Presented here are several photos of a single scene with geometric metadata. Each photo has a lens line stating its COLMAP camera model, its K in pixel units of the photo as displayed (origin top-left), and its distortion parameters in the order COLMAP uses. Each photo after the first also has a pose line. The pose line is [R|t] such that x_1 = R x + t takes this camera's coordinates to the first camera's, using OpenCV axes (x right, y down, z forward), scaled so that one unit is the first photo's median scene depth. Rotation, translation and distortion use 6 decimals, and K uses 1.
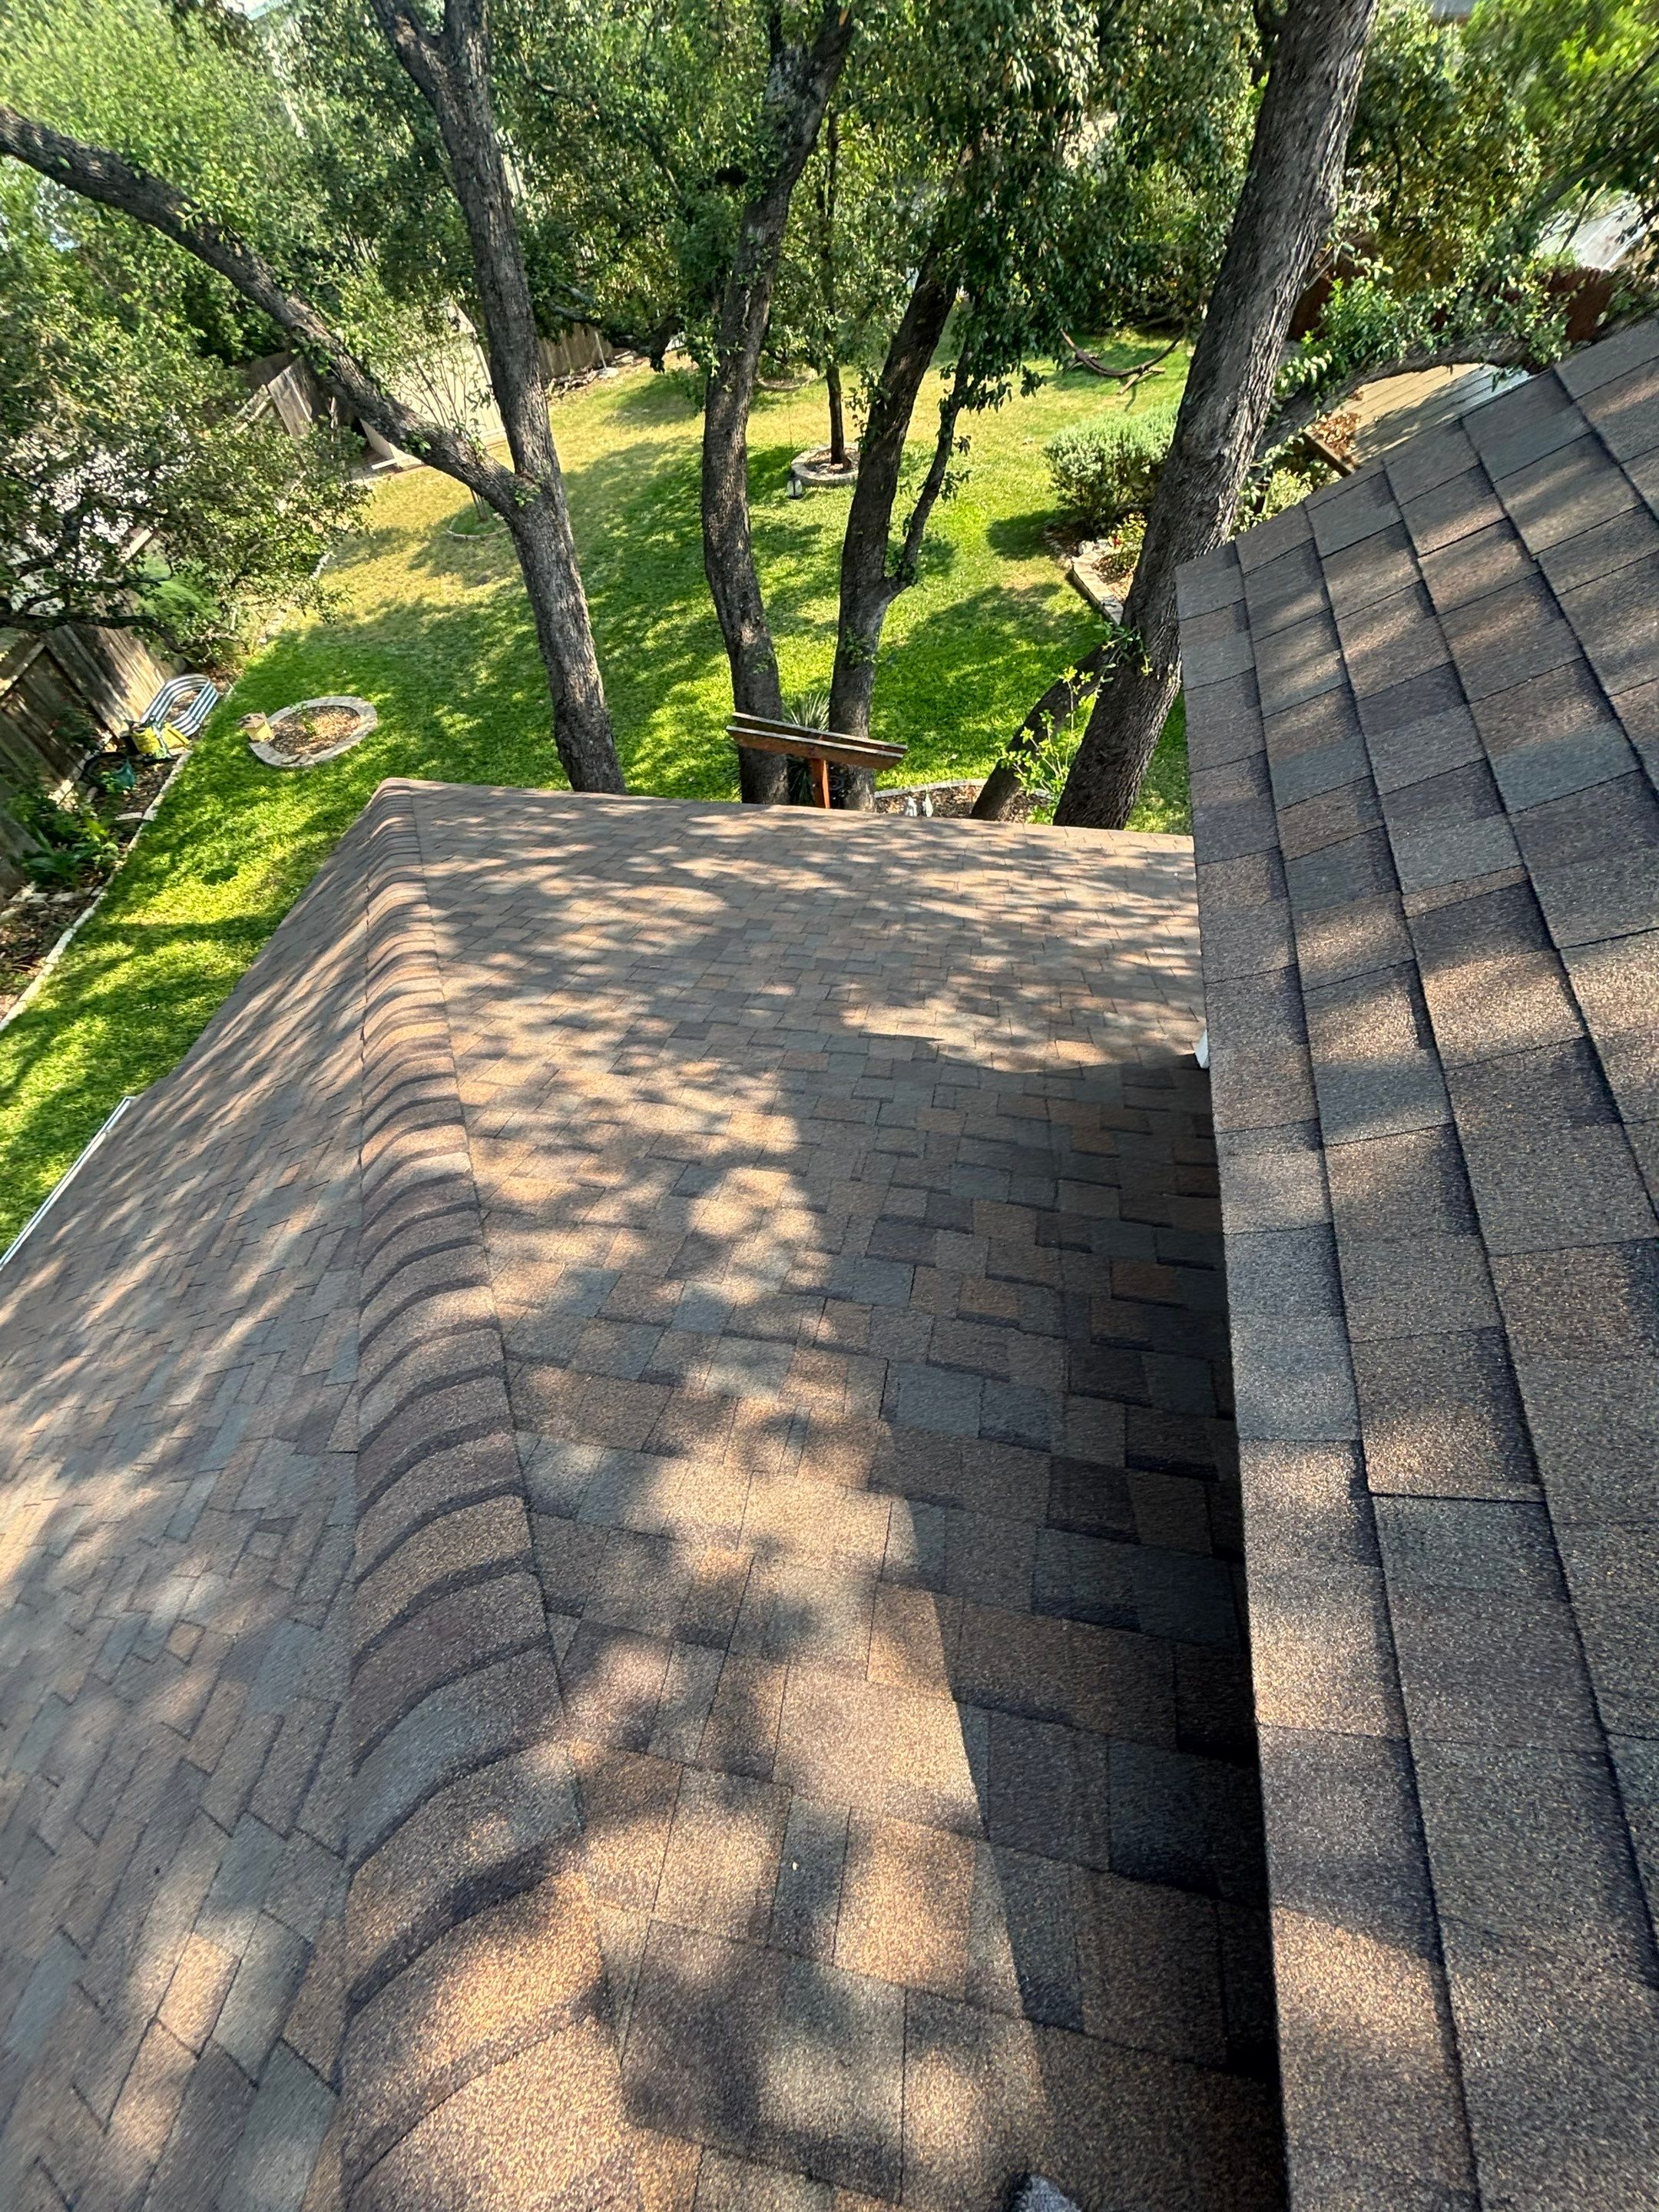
lens RADIAL K [[898.6, 0, 829.5], [0, 898.6, 1106.0], [0, 0, 1]] dist [0.007944, -0.001120]
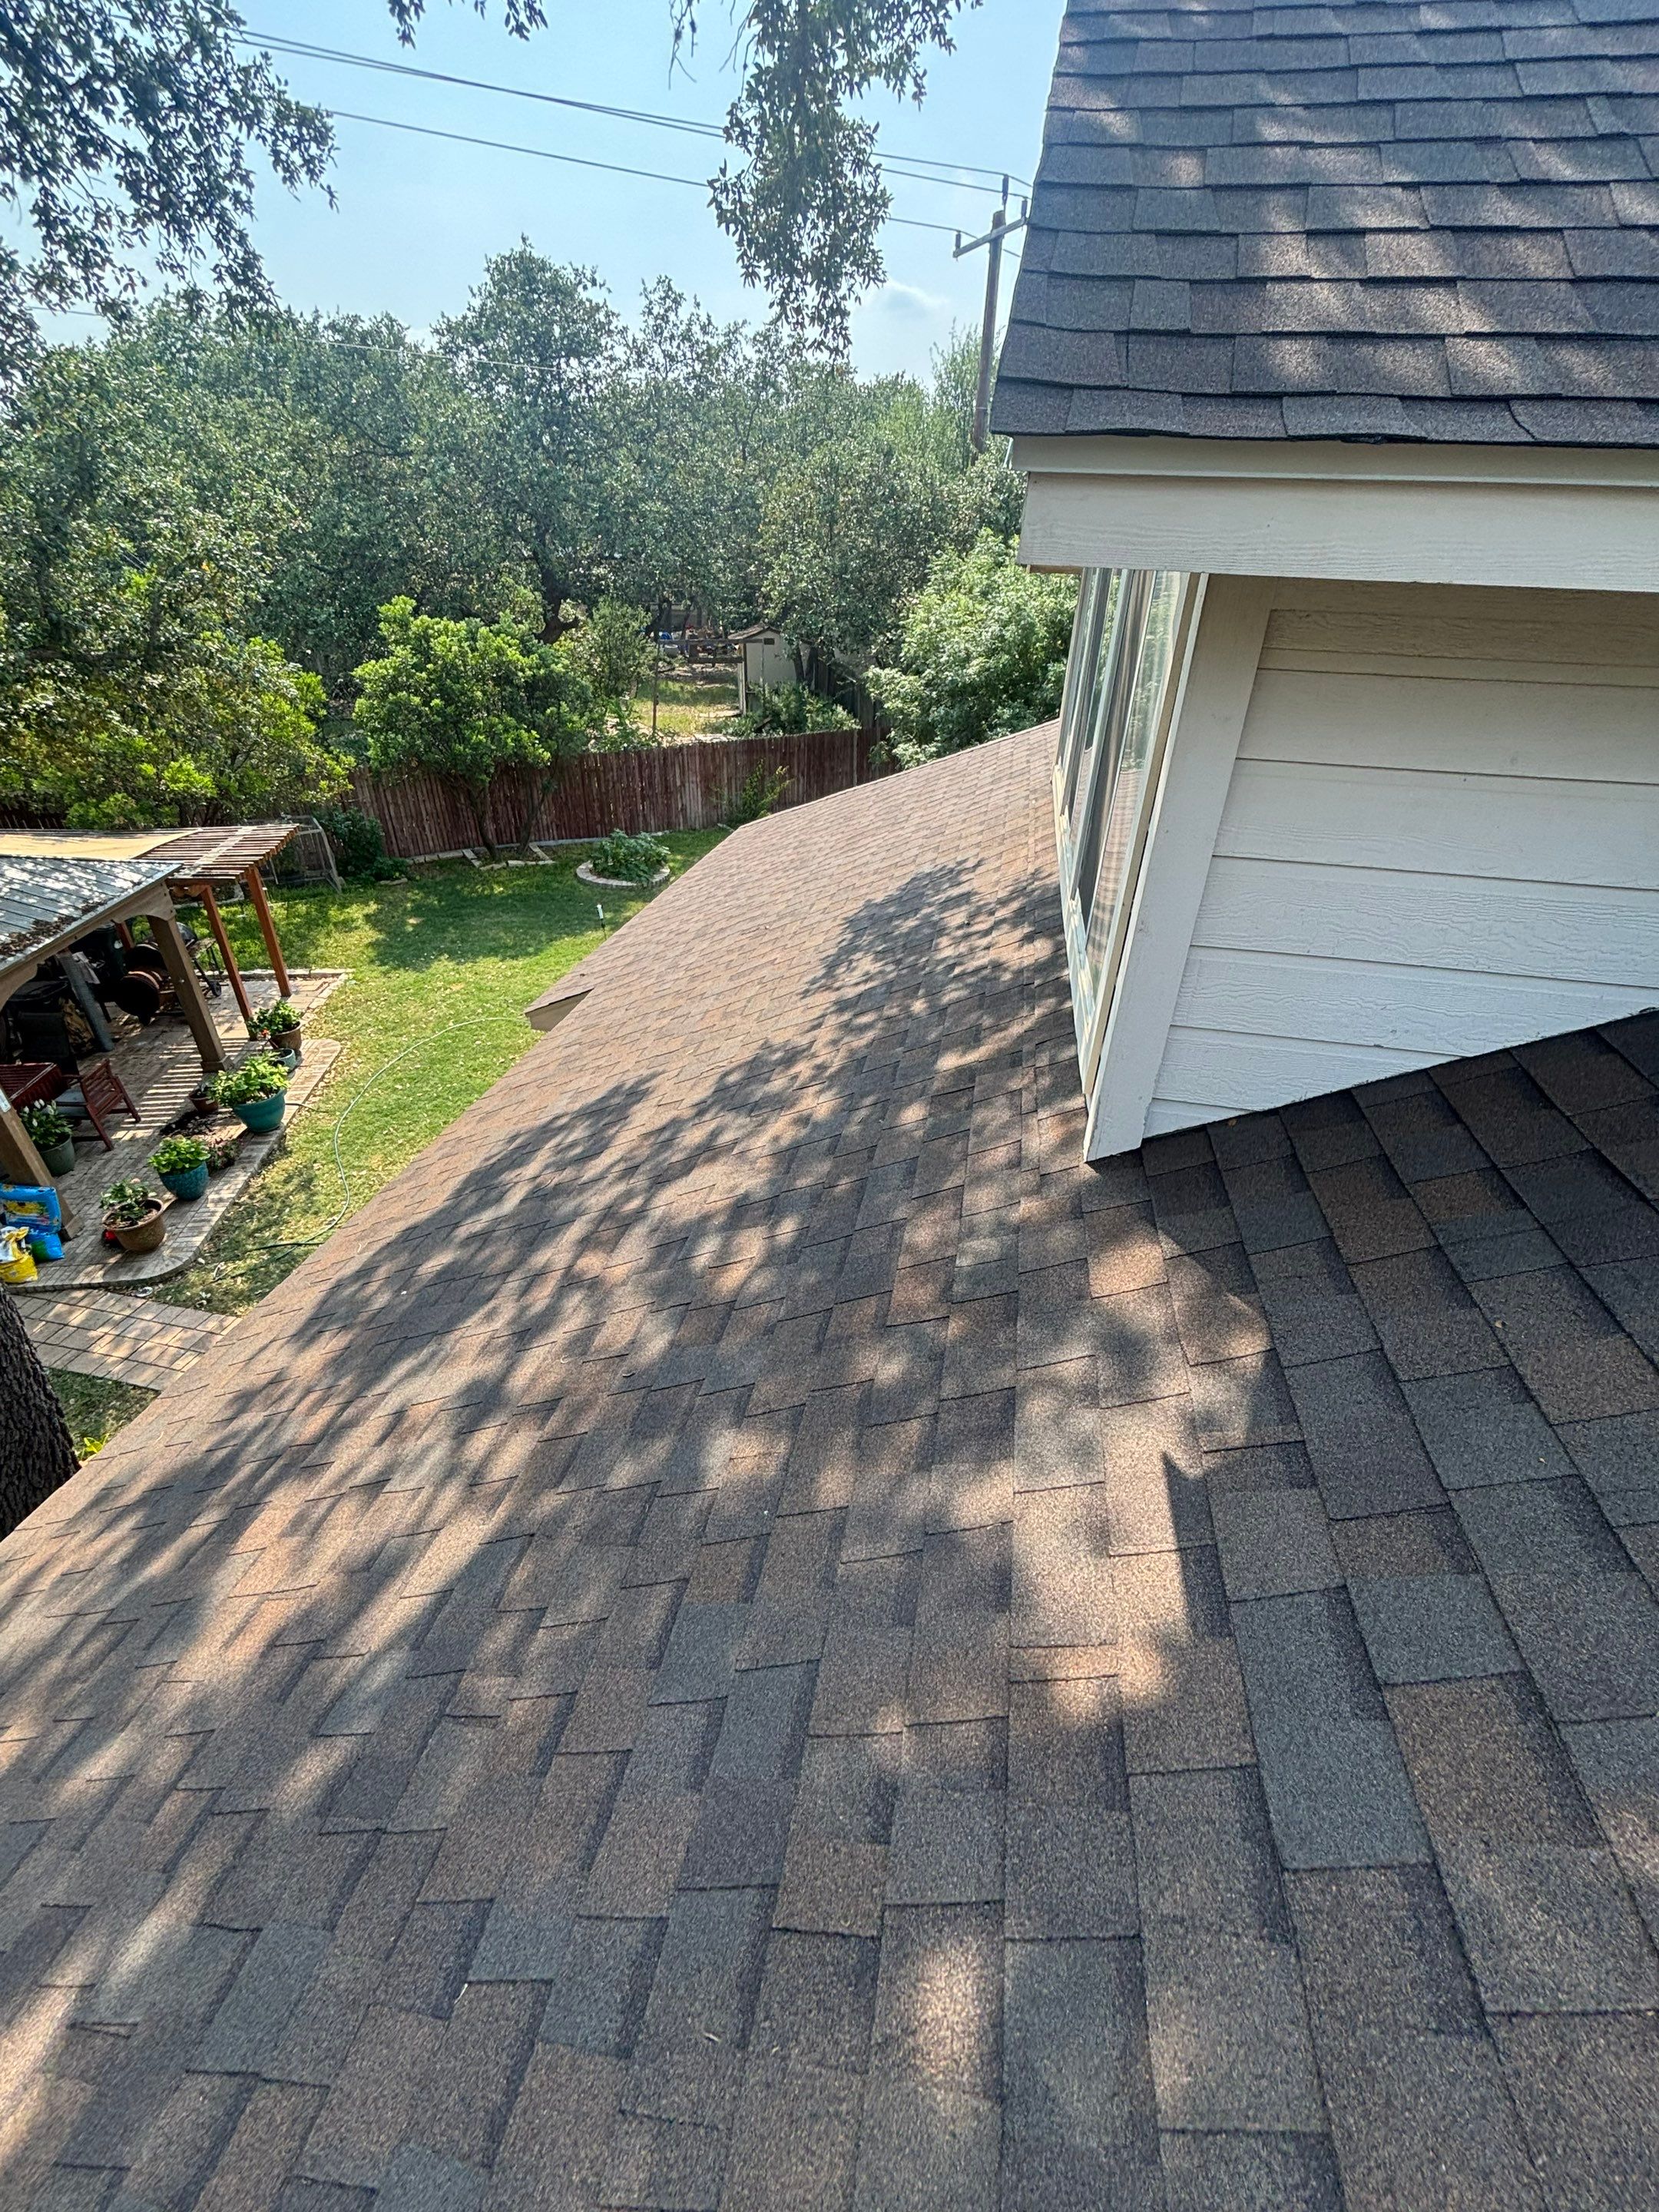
lens RADIAL K [[898.6, 0, 829.5], [0, 898.6, 1106.0], [0, 0, 1]] dist [0.007944, -0.001120]
pose [[0.011419, -0.458324, 0.888712, -0.138020], [0.803290, 0.533482, 0.264805, -0.297111], [-0.595478, 0.710870, 0.374259, 0.565312]]
